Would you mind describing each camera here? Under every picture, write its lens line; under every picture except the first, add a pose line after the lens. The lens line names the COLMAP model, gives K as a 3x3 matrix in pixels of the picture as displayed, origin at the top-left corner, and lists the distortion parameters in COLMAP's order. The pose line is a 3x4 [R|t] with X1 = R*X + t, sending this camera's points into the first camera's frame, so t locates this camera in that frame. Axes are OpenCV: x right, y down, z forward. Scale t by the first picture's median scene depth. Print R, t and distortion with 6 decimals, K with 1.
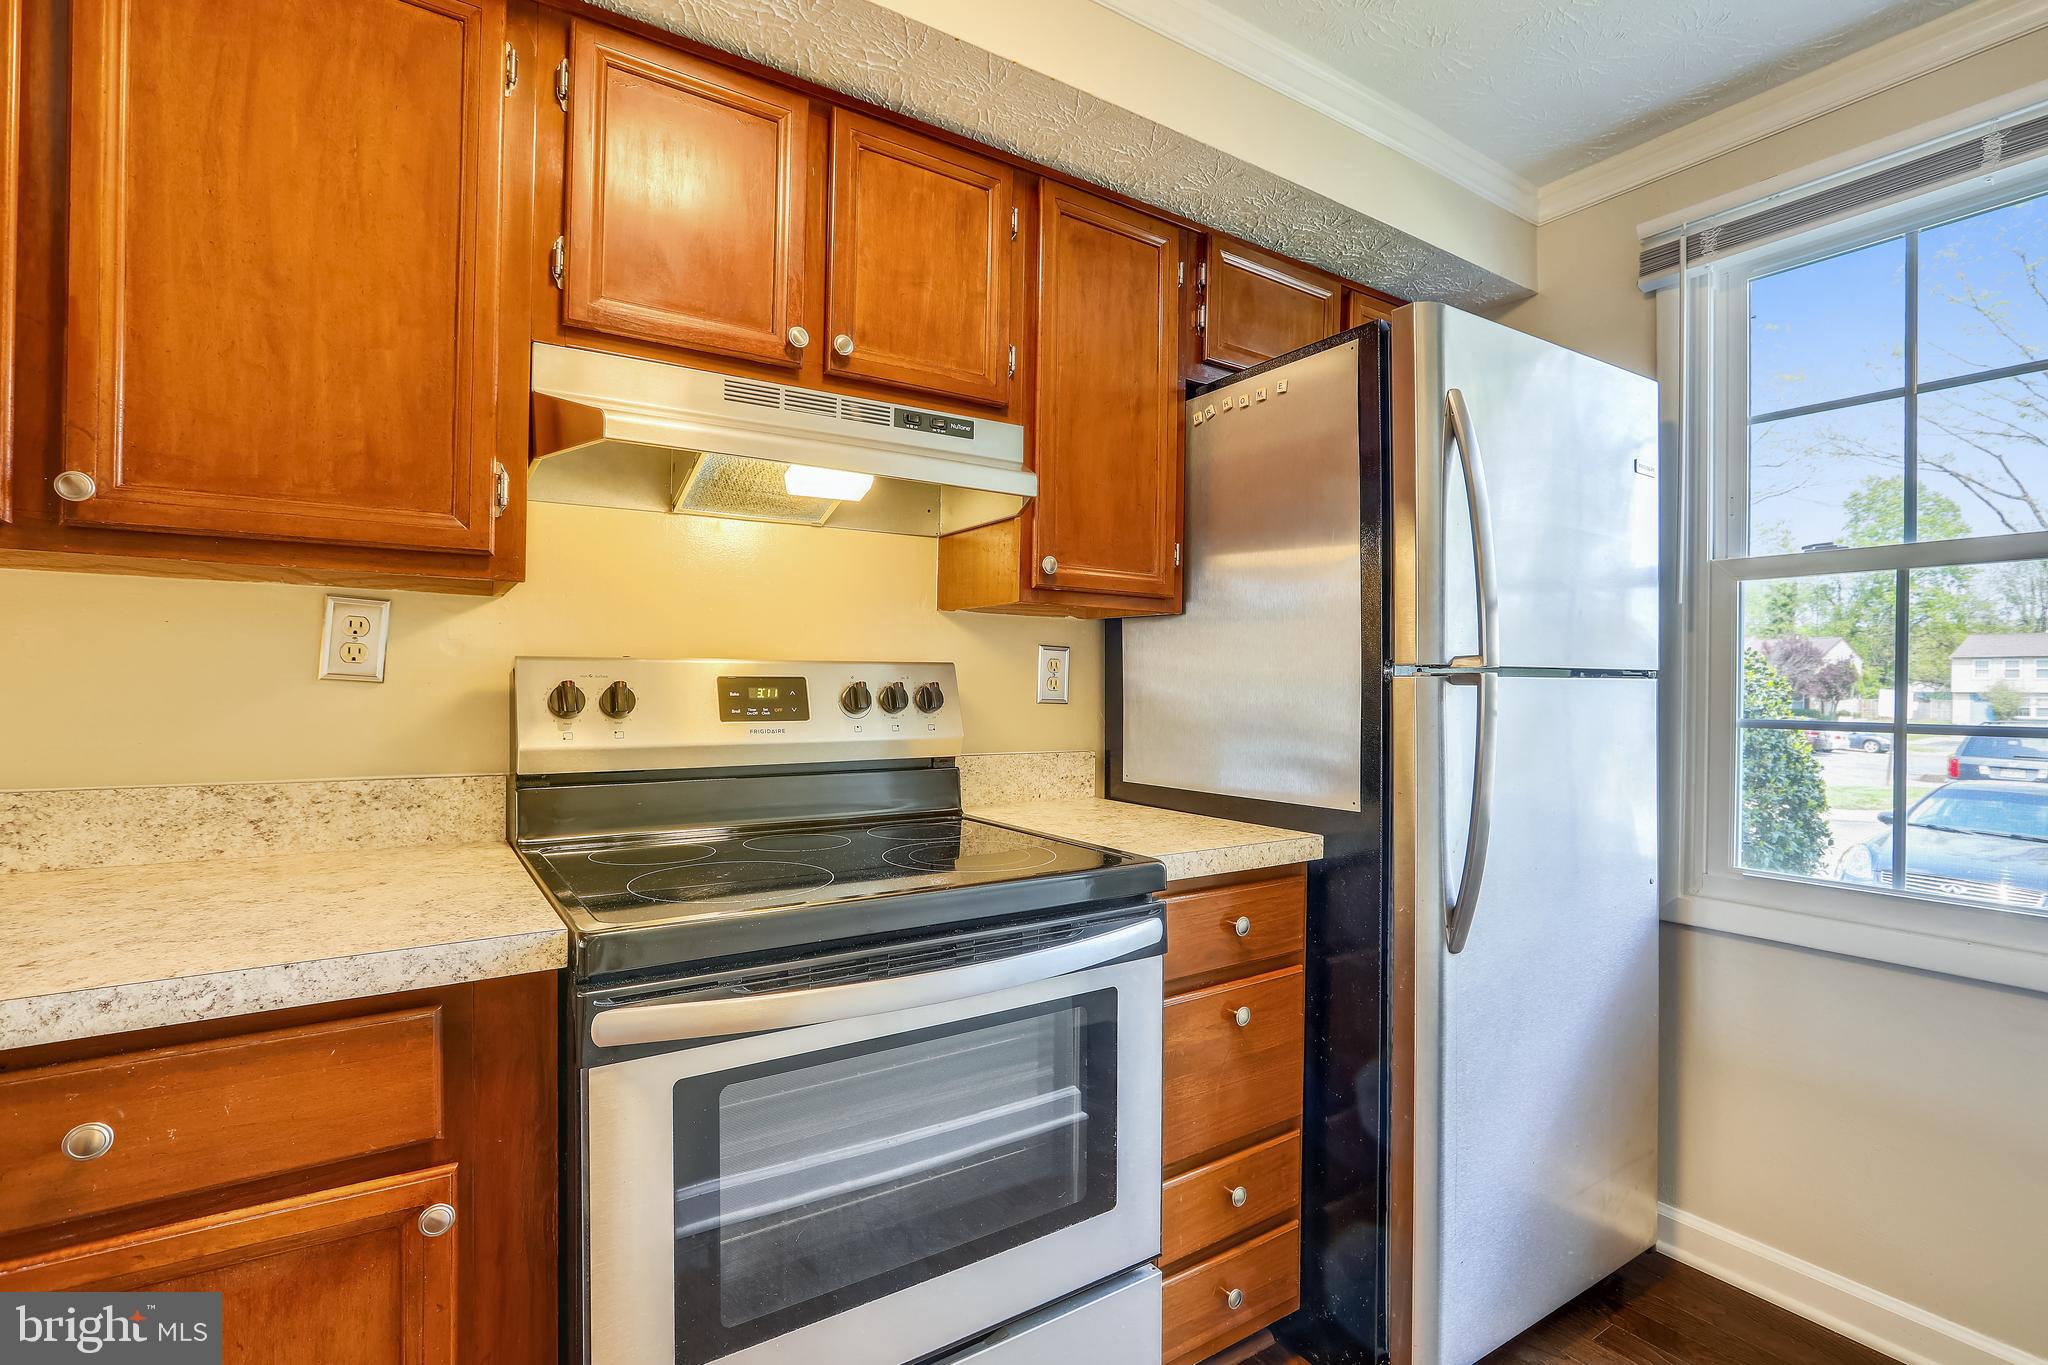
lens RADIAL K [[974.3, 0, 1028.8], [0, 974.3, 684.8], [0, 0, 1]] dist [-0.040588, 0.019957]
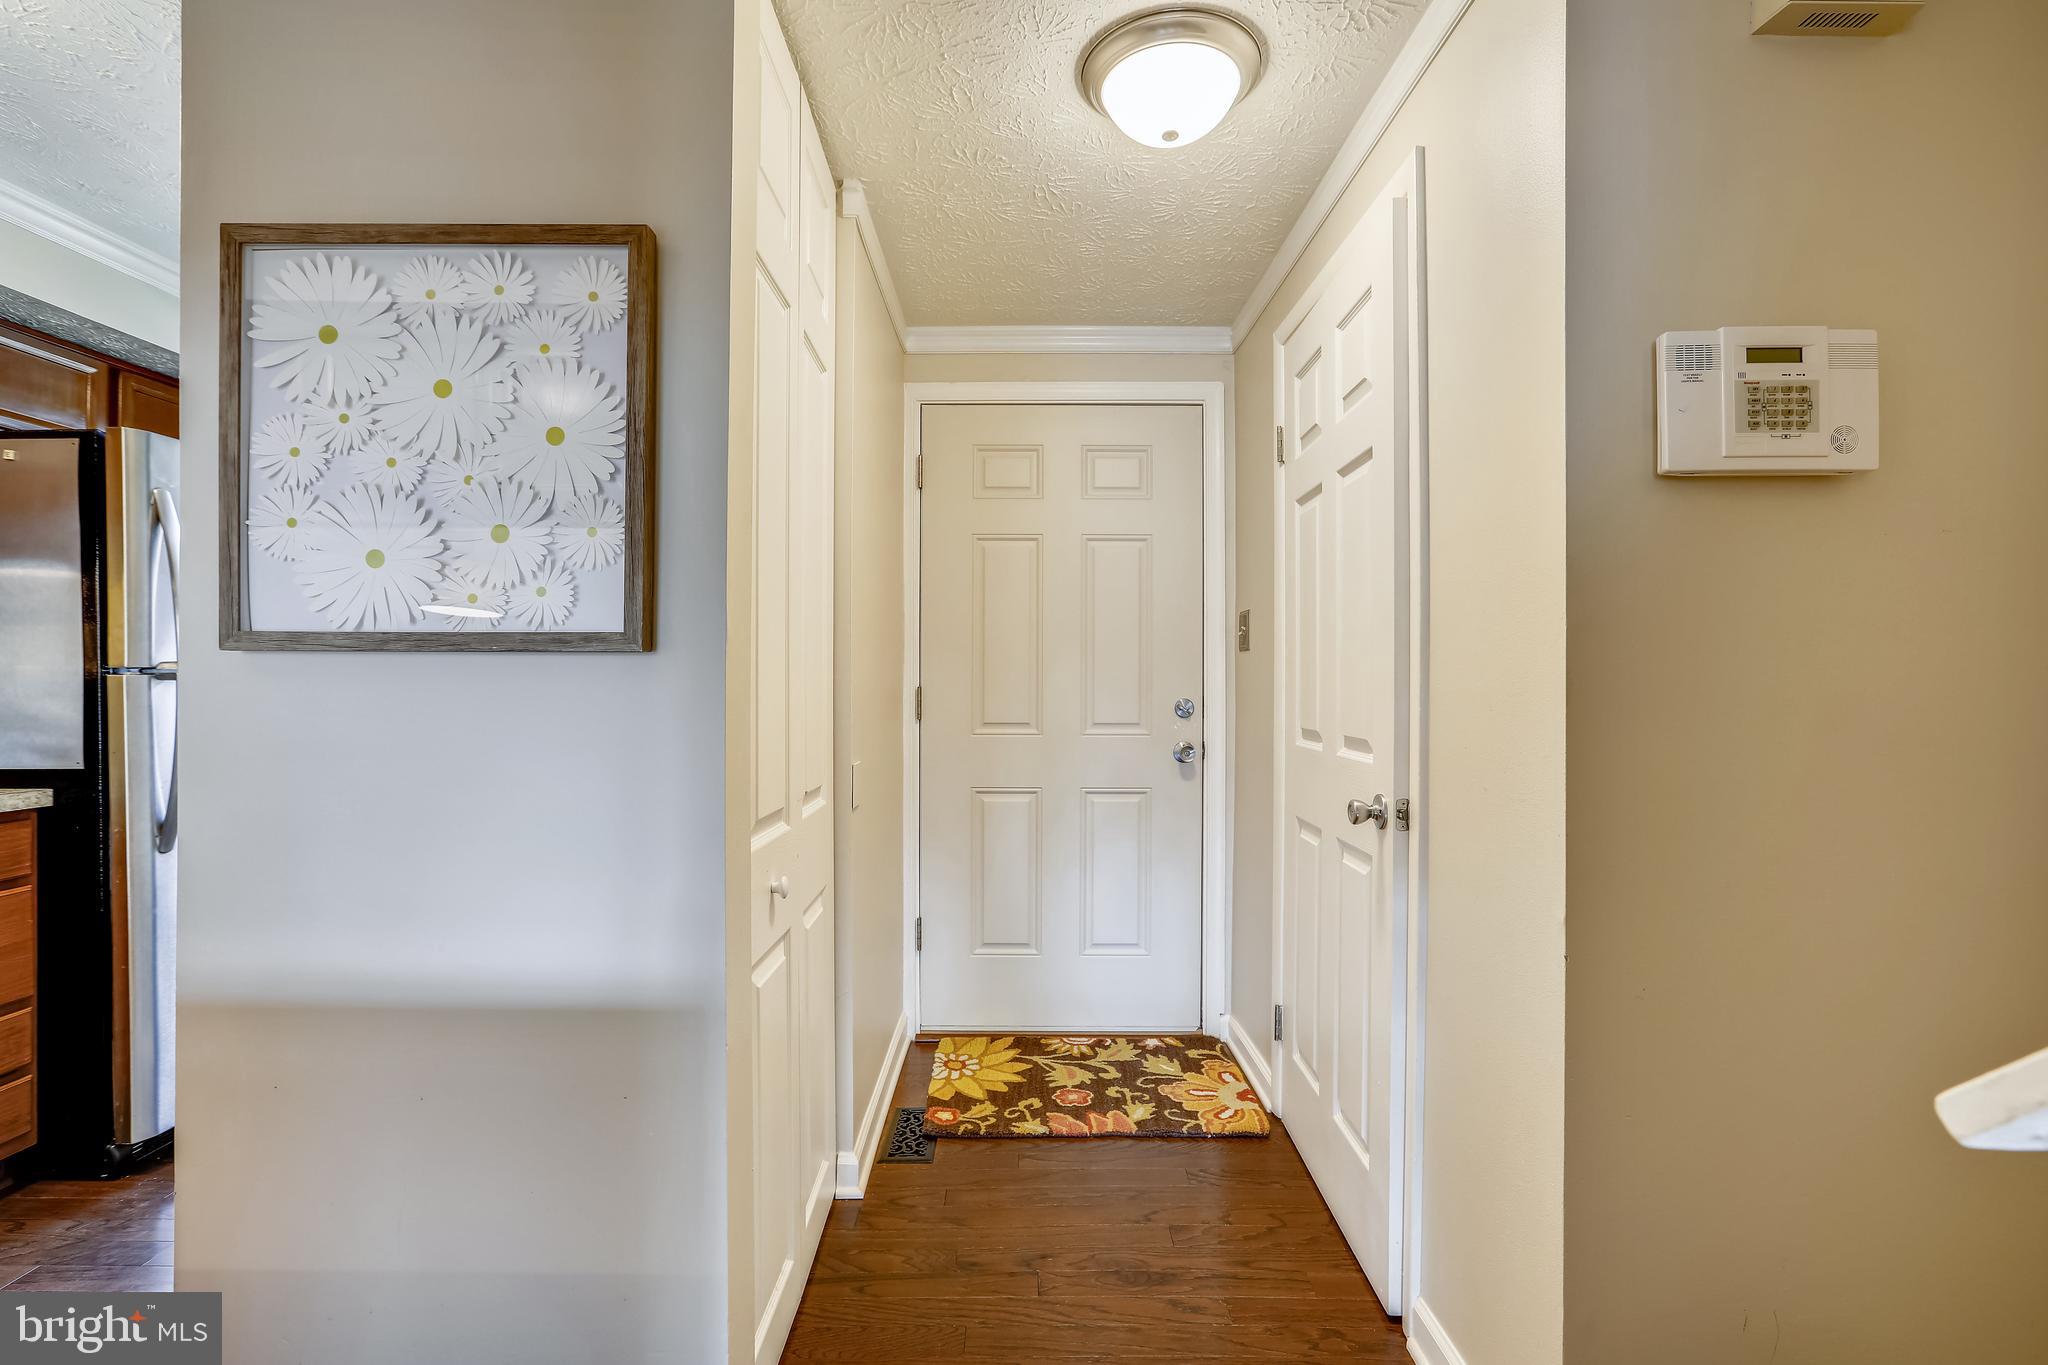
lens RADIAL K [[940.2, 0, 1015.7], [0, 940.2, 681.6], [0, 0, 1]] dist [-0.037900, 0.016266]
pose [[0.574779, -0.014201, 0.818185, 0.022431], [0.007011, 0.999898, 0.012429, -0.006249], [-0.818279, -0.001408, 0.574820, -0.952487]]
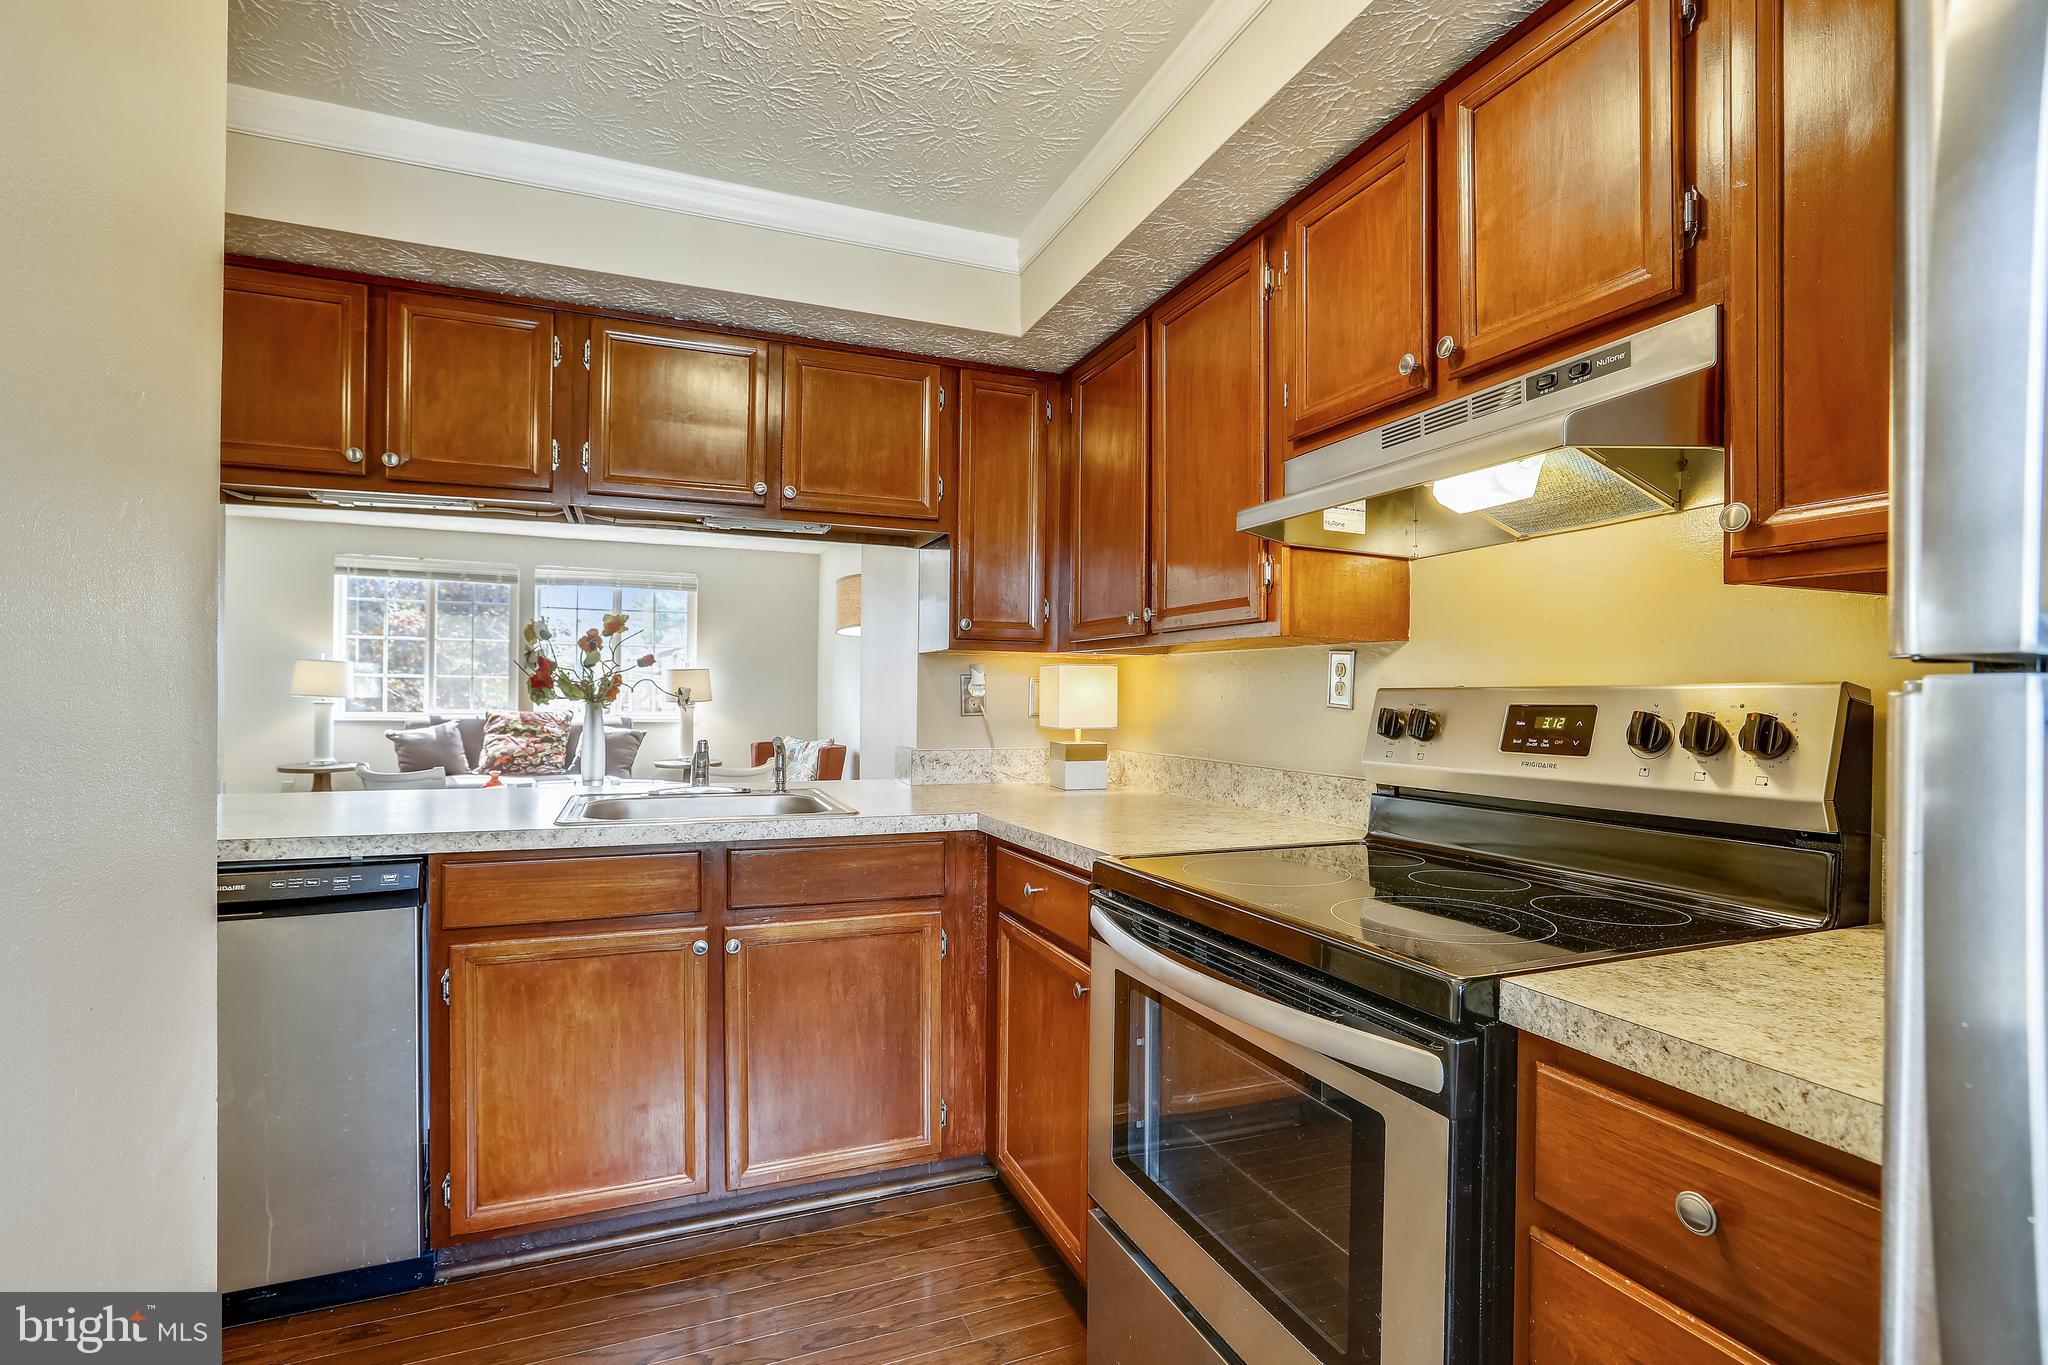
lens RADIAL K [[945.5, 0, 999.7], [0, 945.5, 695.2], [0, 0, 1]] dist [-0.035239, 0.017386]
pose [[-0.205974, -0.015900, -0.978428, 0.736689], [-0.017449, 0.999769, -0.012574, 0.002796], [0.978402, 0.014483, -0.206204, 0.735013]]
